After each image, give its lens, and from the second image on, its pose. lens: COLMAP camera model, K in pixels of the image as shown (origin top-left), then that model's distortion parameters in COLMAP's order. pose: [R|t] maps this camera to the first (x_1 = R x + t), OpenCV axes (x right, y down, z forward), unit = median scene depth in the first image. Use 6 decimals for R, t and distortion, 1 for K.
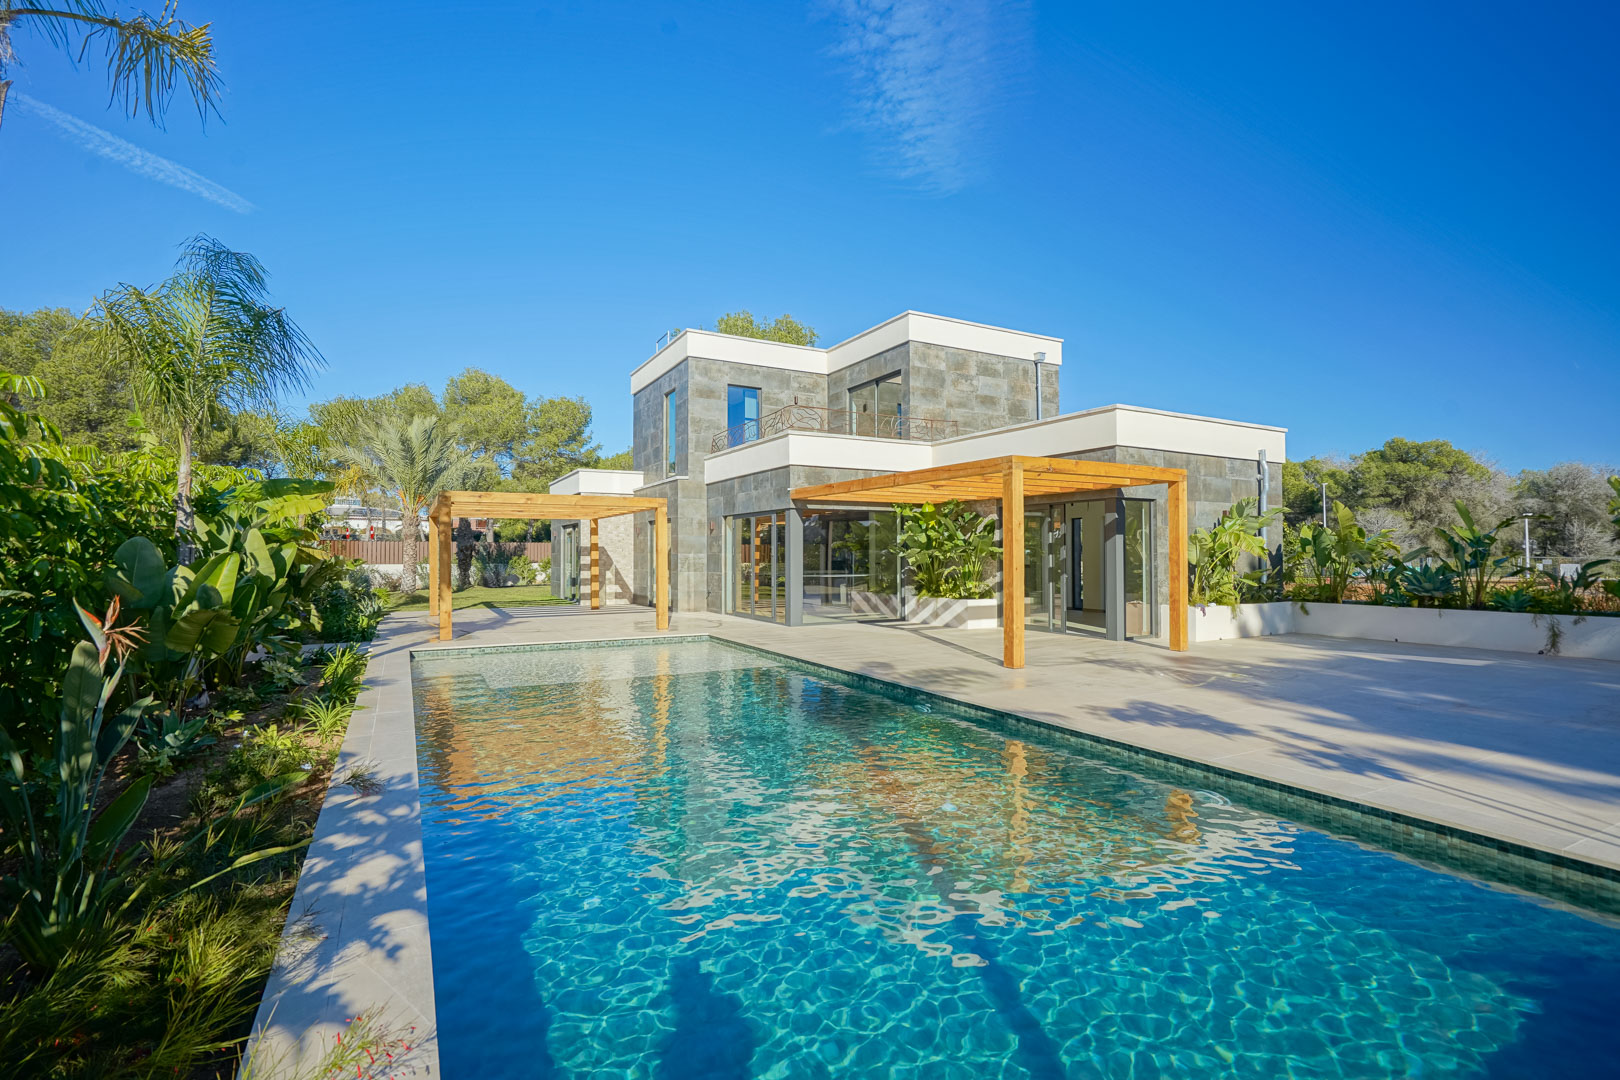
lens RADIAL K [[780.1, 0, 838.4], [0, 780.1, 531.3], [0, 0, 1]] dist [-0.005071, 0.005339]
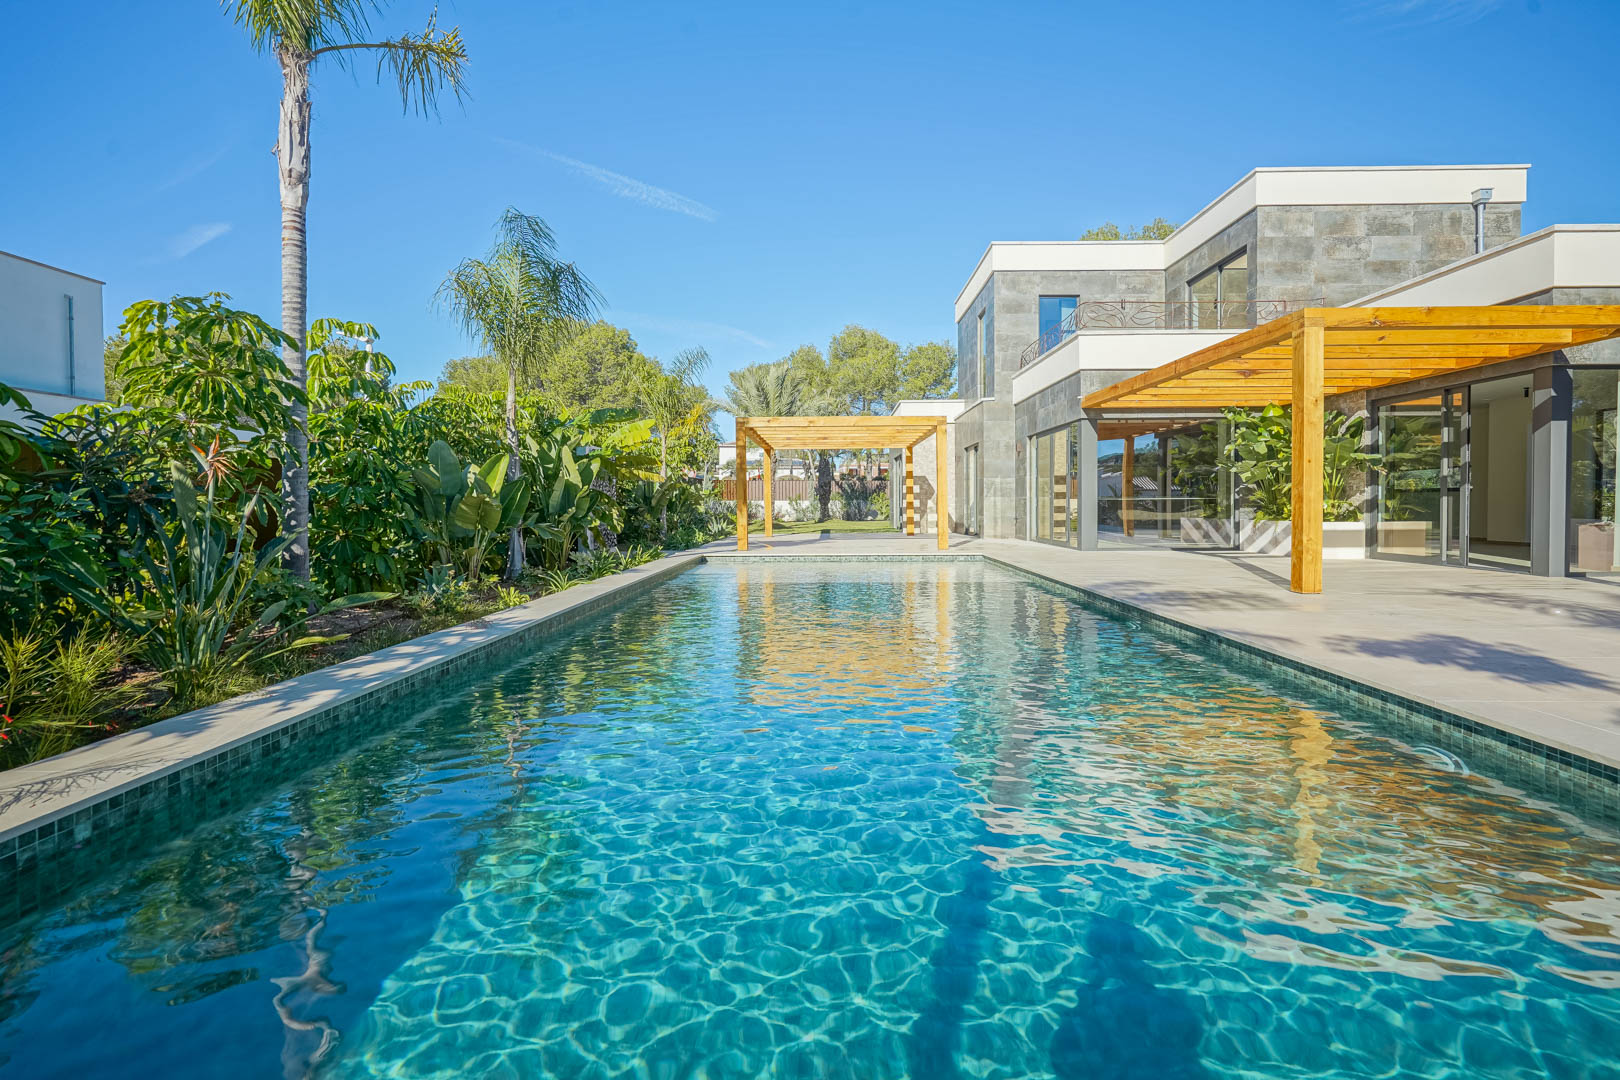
lens RADIAL K [[780.1, 0, 804.5], [0, 780.1, 510.0], [0, 0, 1]] dist [-0.005071, 0.005339]
pose [[0.858253, -0.000734, -0.513227, 0.121310], [0.021672, 0.999159, 0.034812, 0.036136], [0.512770, -0.041001, 0.857547, 0.069575]]
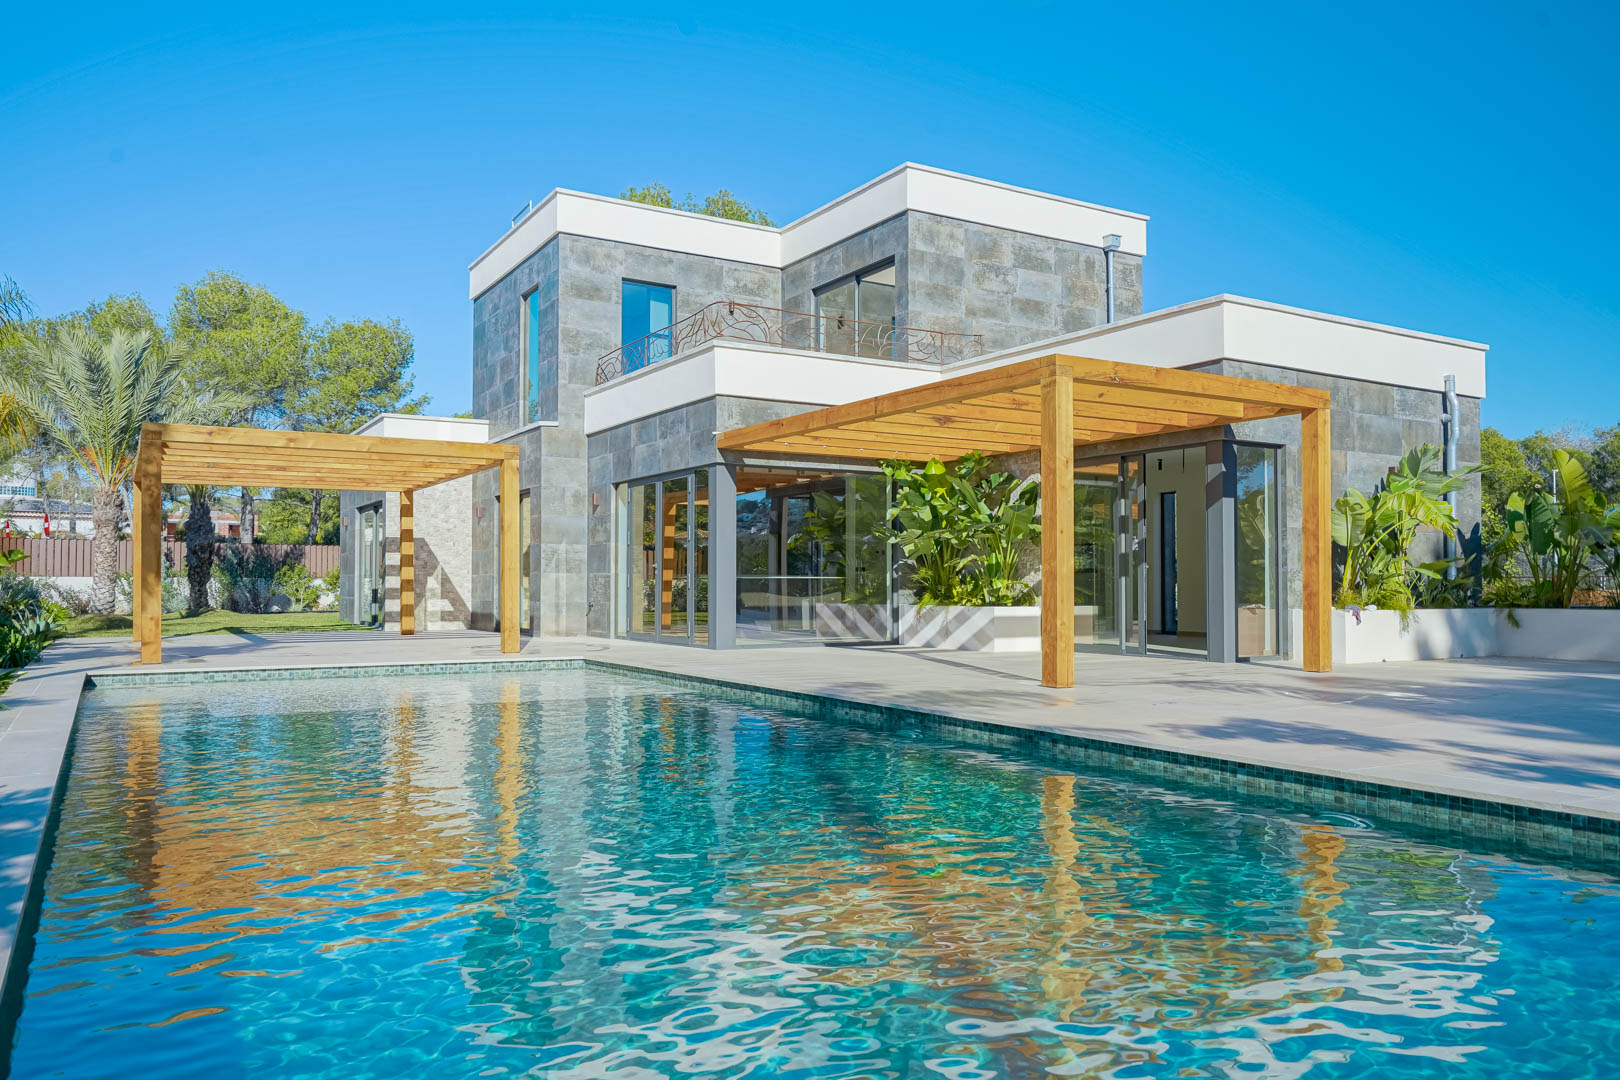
lens RADIAL K [[1219.0, 0, 856.5], [0, 1219.0, 540.6], [0, 0, 1]] dist [0.014379, -0.002448]
pose [[0.999267, 0.002466, 0.038214, 0.013861], [-0.002255, 0.999982, -0.005567, 0.037863], [-0.038227, 0.005477, 0.999254, 0.006472]]
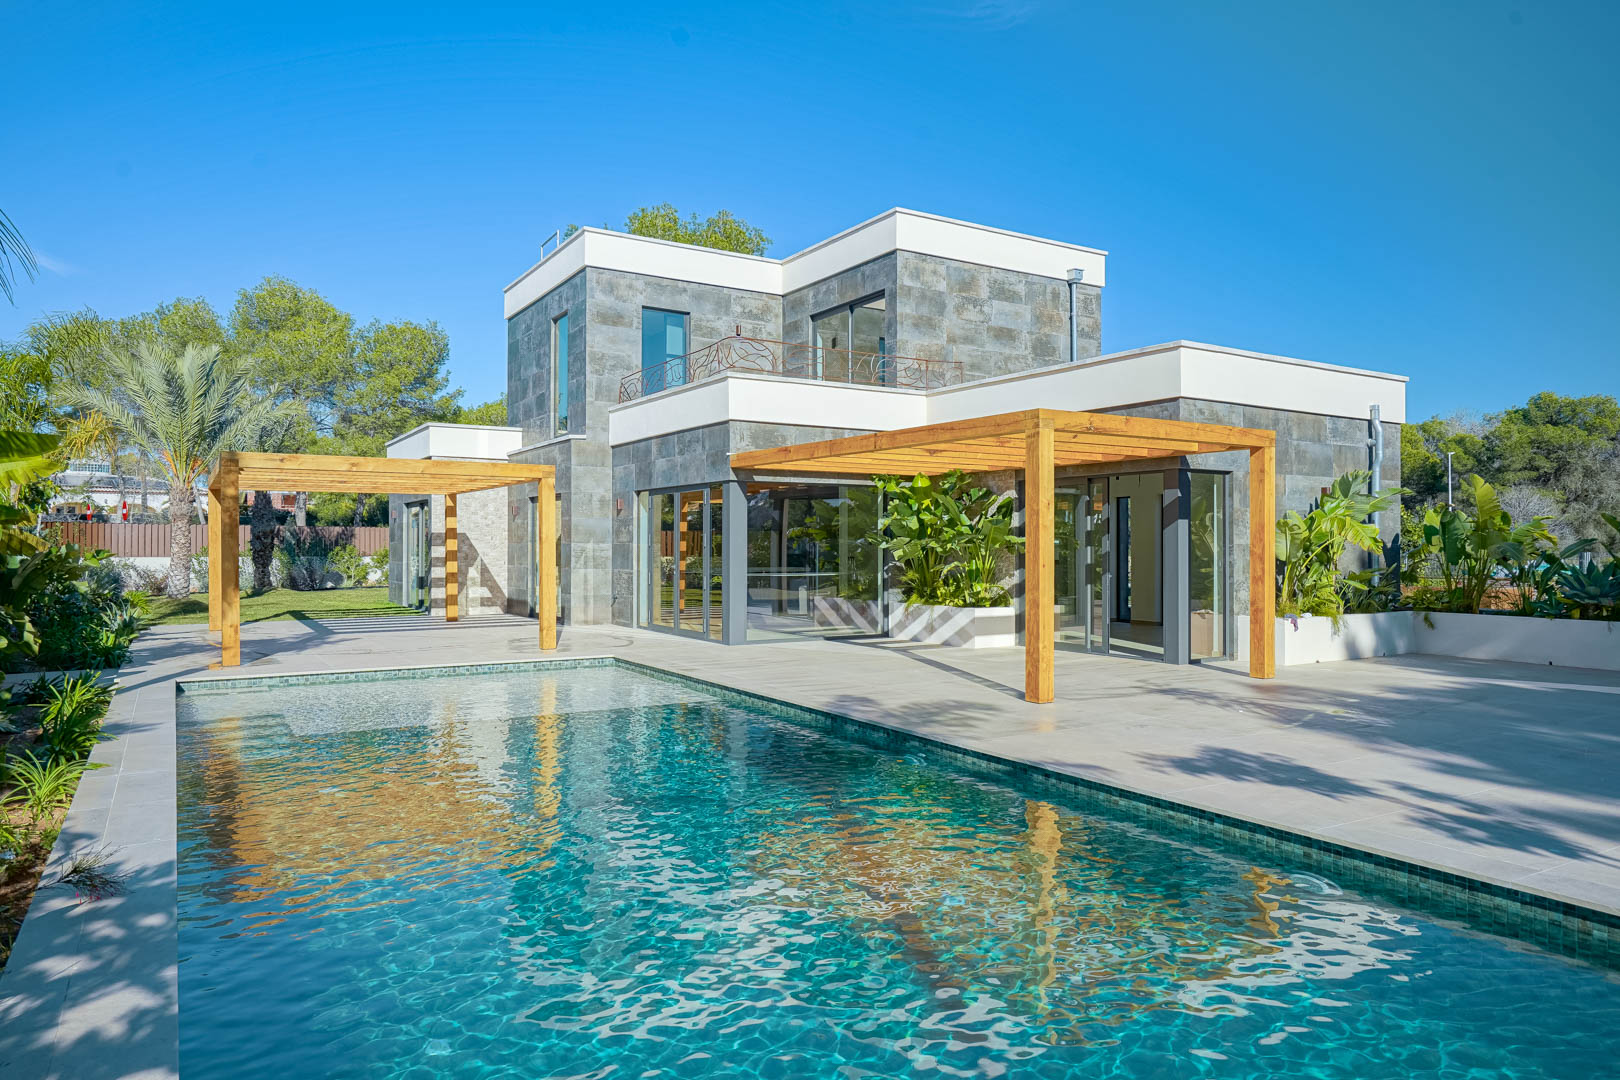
lens RADIAL K [[1072.8, 0, 849.8], [0, 1072.8, 524.2], [0, 0, 1]] dist [0.014500, -0.002962]
pose [[0.998723, 0.004711, 0.050301, -0.001104], [-0.005193, 0.999942, 0.009447, 0.000797], [-0.050254, -0.009696, 0.998689, 0.009267]]
